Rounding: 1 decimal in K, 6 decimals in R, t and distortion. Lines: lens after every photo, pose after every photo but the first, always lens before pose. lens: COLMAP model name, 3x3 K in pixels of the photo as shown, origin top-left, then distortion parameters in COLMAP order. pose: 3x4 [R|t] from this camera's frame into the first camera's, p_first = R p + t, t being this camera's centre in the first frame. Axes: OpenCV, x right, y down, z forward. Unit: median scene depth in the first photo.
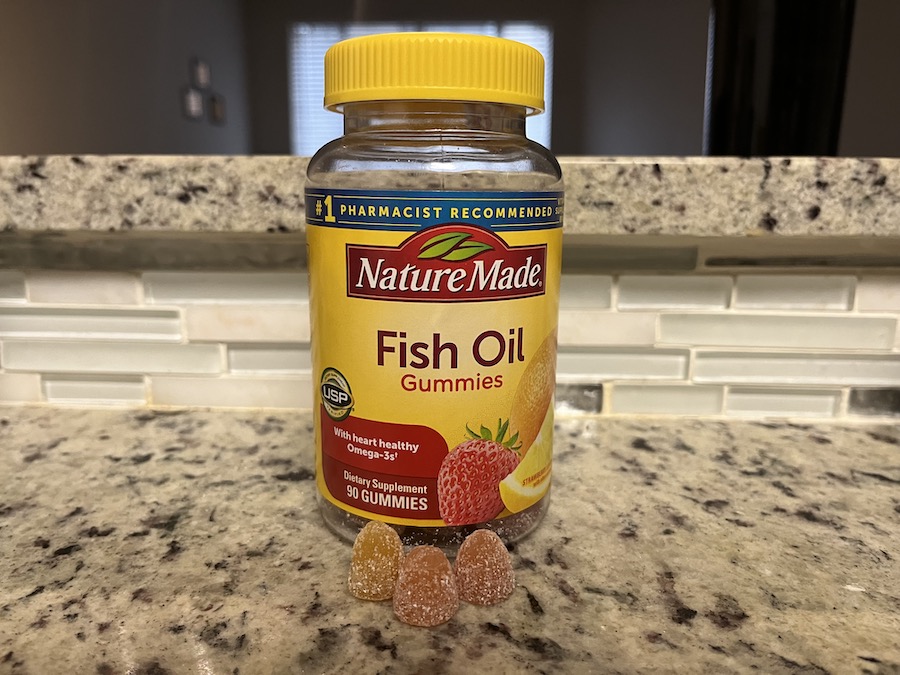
lens RADIAL K [[680.5, 0, 441.6], [0, 680.5, 343.7], [0, 0, 1]] dist [0.024827, -0.058332]
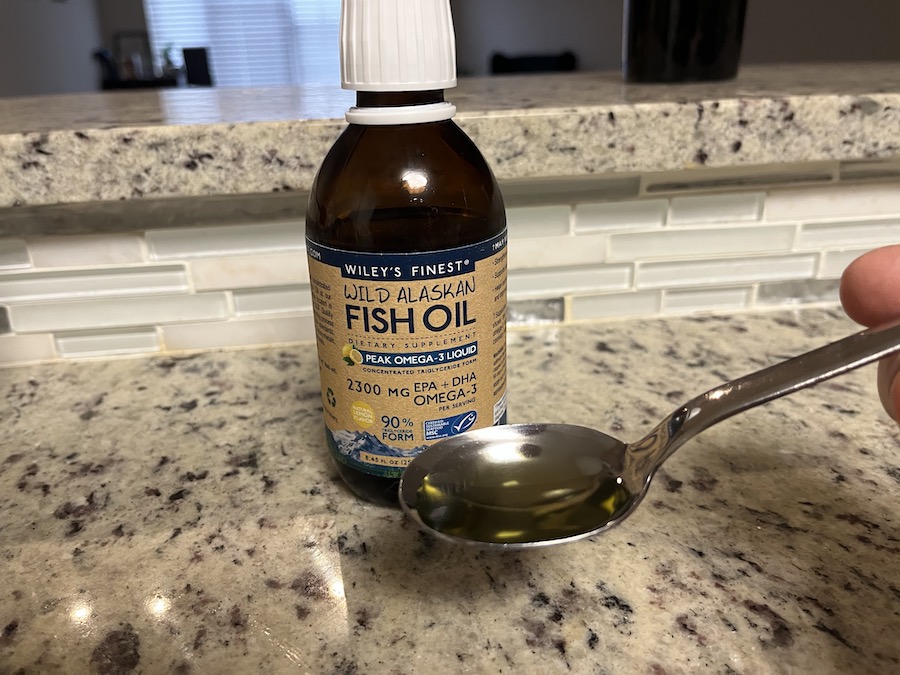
lens RADIAL K [[680.5, 0, 426.3], [0, 680.5, 324.5], [0, 0, 1]] dist [0.024827, -0.058332]
pose [[0.986889, -0.095577, 0.130056, -0.176176], [0.074328, 0.984409, 0.159418, -0.110919], [-0.143265, -0.147661, 0.978607, -0.143903]]
